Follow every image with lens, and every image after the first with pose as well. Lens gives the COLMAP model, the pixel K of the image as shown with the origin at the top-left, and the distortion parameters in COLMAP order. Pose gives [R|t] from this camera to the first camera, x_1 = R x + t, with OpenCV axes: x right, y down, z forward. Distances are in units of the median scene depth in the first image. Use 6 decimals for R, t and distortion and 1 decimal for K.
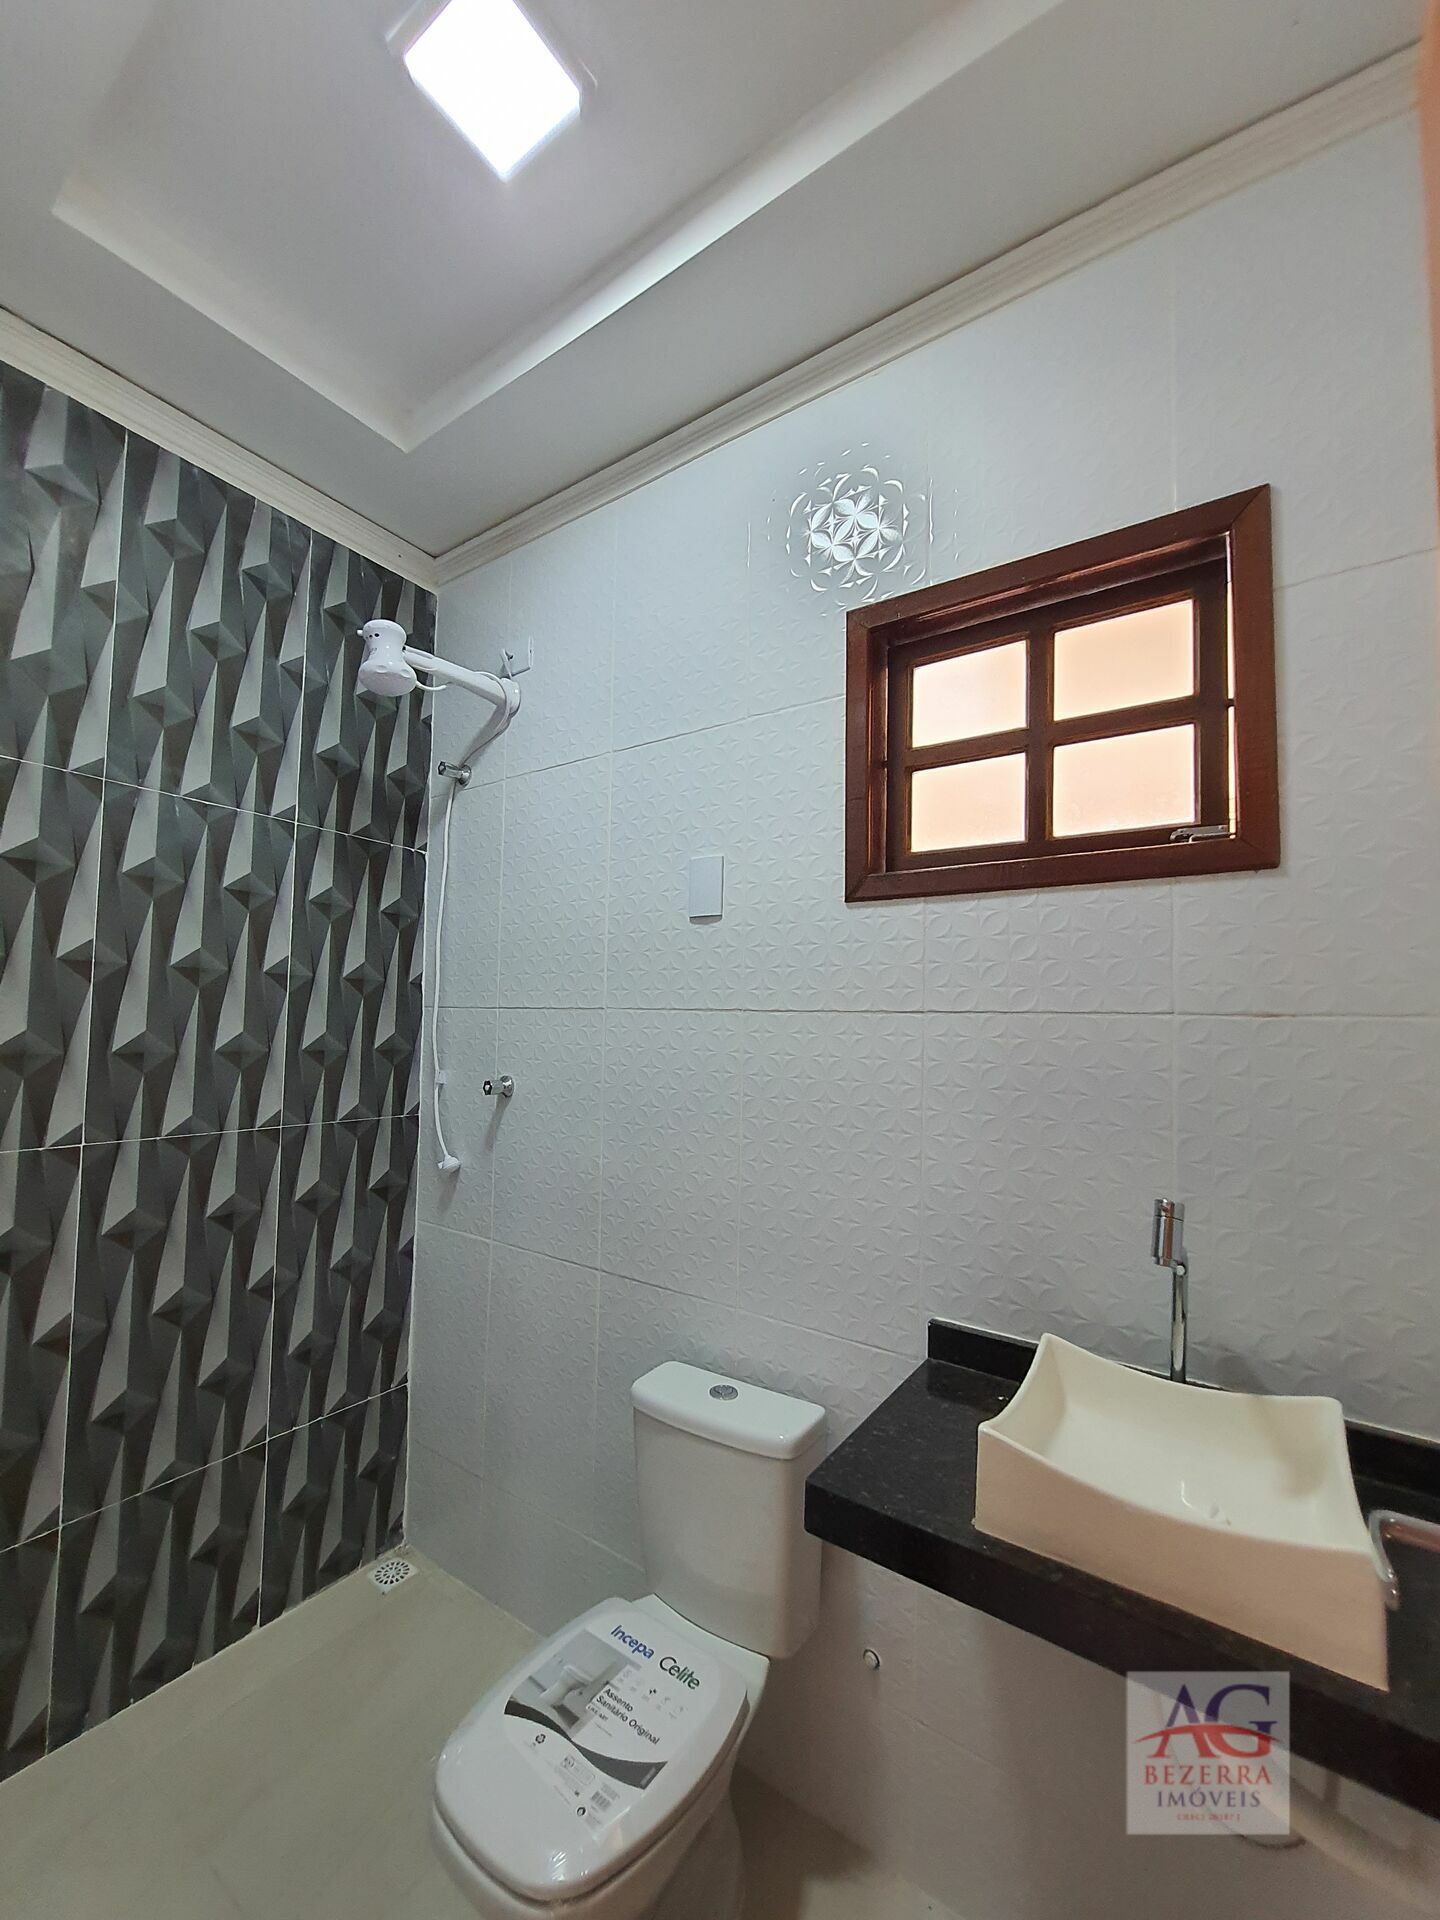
lens RADIAL K [[785.7, 0, 711.0], [0, 785.7, 987.7], [0, 0, 1]] dist [-0.001461, 0.000585]
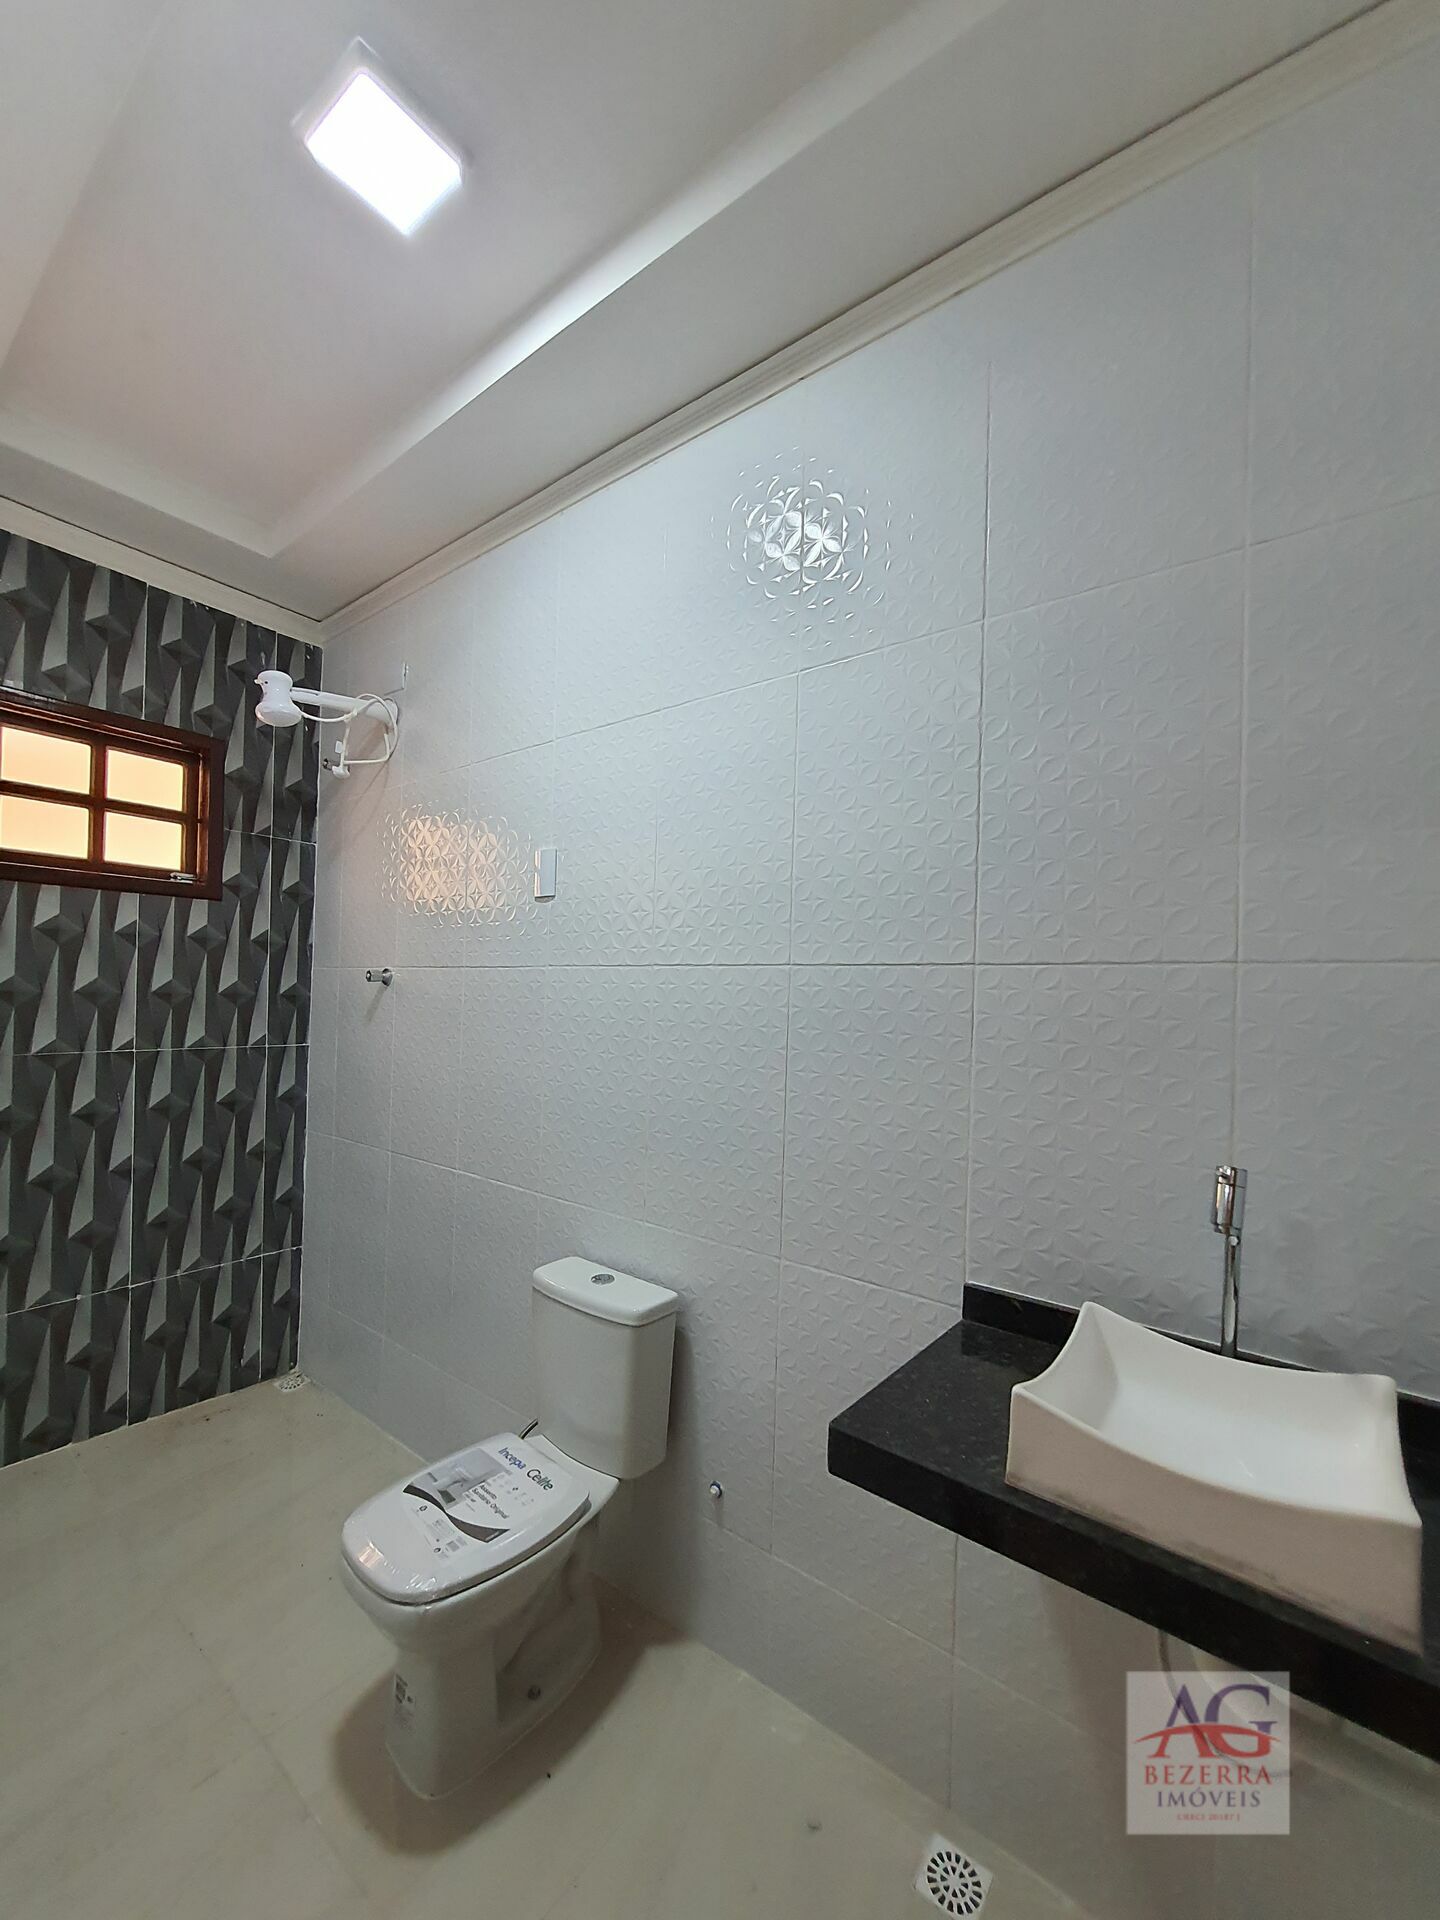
lens RADIAL K [[757.9, 0, 719.6], [0, 757.9, 995.4], [0, 0, 1]] dist [0.002755, -0.007462]
pose [[0.997728, 0.012182, -0.066267, 0.309076], [-0.009331, 0.999025, 0.043155, 0.013684], [0.066728, -0.042439, 0.996868, -0.187394]]
